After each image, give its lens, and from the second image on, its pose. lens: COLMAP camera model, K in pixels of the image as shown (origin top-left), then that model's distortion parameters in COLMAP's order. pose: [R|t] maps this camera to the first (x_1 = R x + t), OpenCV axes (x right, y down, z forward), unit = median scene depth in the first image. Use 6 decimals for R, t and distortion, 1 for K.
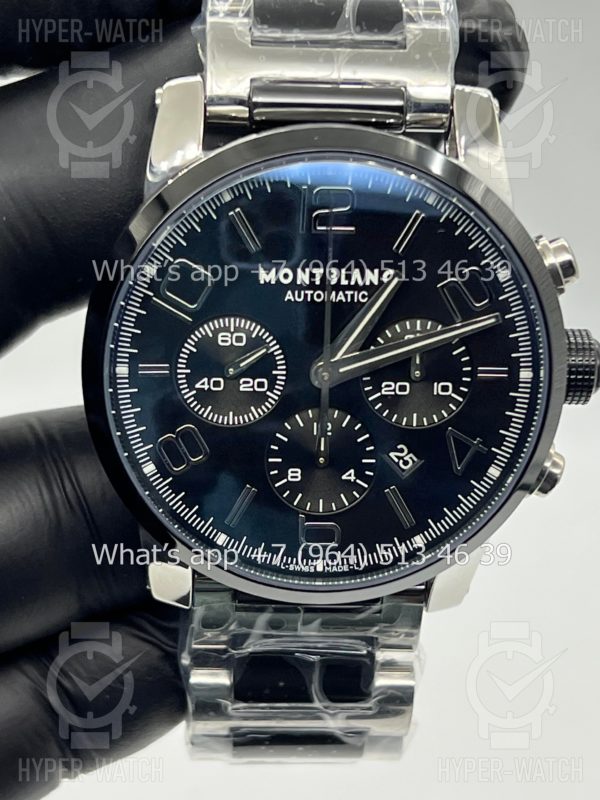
lens RADIAL K [[1902.5, 0, 302.2], [0, 1902.5, 398.6], [0, 0, 1]] dist [0.298846, 0.000000]
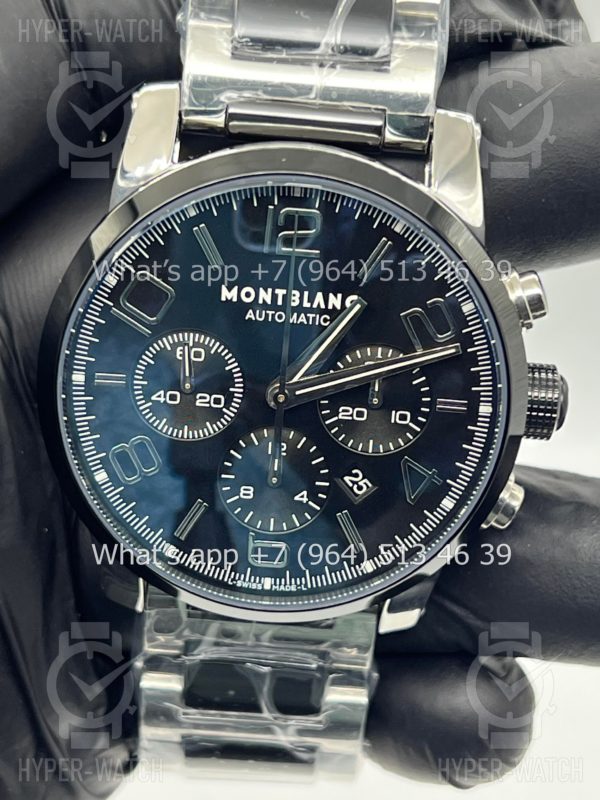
lens RADIAL K [[1902.5, 0, 305.4], [0, 1902.5, 400.4], [0, 0, 1]] dist [0.298846, 0.000000]
pose [[0.996337, 0.069474, -0.049861, 0.073416], [-0.067205, 0.996687, 0.045819, -0.056115], [0.052879, -0.042300, 0.997705, 0.010882]]
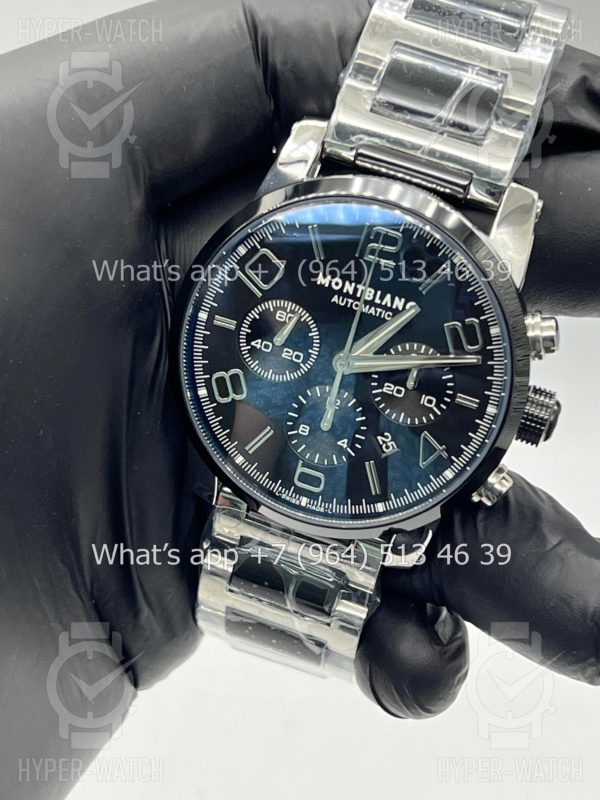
lens RADIAL K [[1902.5, 0, 303.7], [0, 1902.5, 401.4], [0, 0, 1]] dist [0.298846, 0.000000]
pose [[0.935570, 0.300089, -0.186156, 0.238370], [-0.299239, 0.953596, 0.033330, -0.023146], [0.187520, 0.024522, 0.981955, -0.303342]]
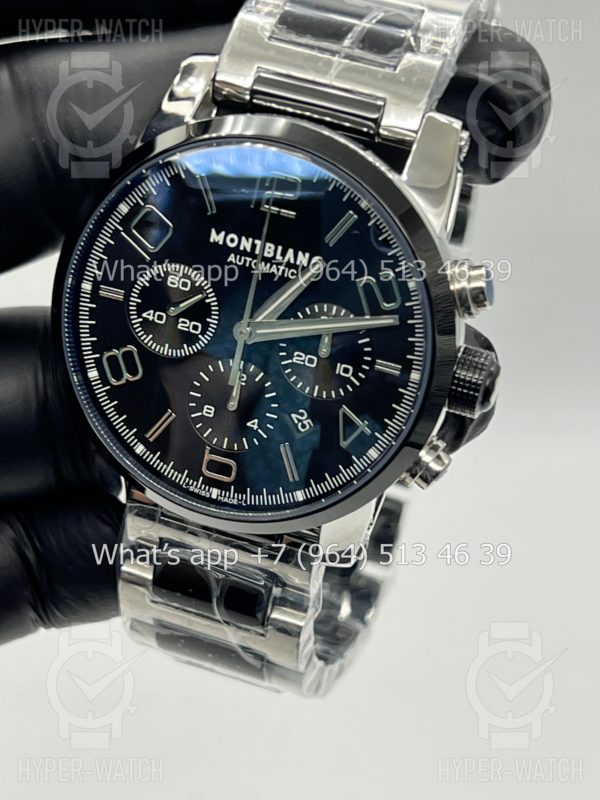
lens RADIAL K [[1902.5, 0, 302.2], [0, 1902.5, 397.9], [0, 0, 1]] dist [0.298846, 0.000000]
pose [[0.929595, 0.251459, -0.269484, 0.361094], [-0.248868, 0.967523, 0.044330, -0.033325], [0.271879, 0.025857, 0.961984, -0.096578]]
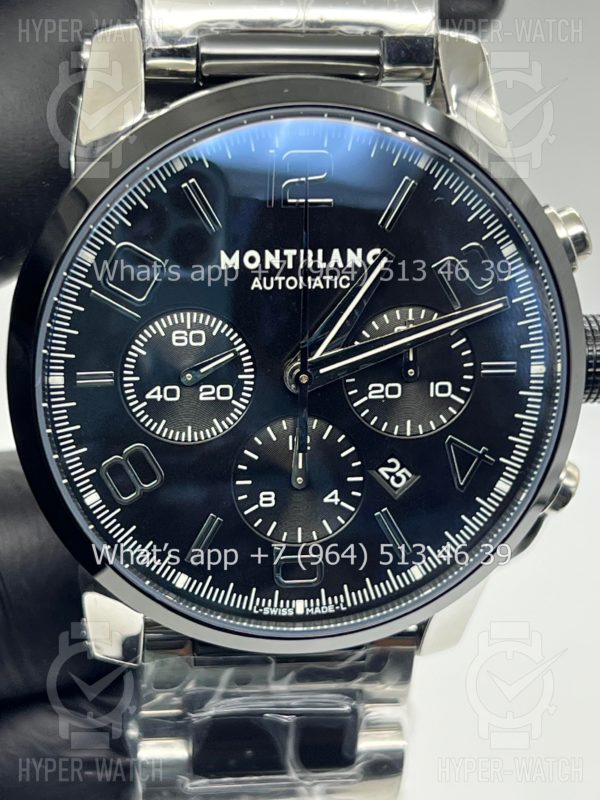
lens RADIAL K [[1902.5, 0, 288.0], [0, 1902.5, 397.0], [0, 0, 1]] dist [0.298846, 0.000000]
pose [[0.996167, -0.035828, 0.079792, -0.060433], [0.037844, 0.998998, -0.023908, 0.015693], [-0.078855, 0.026836, 0.996525, 0.169602]]
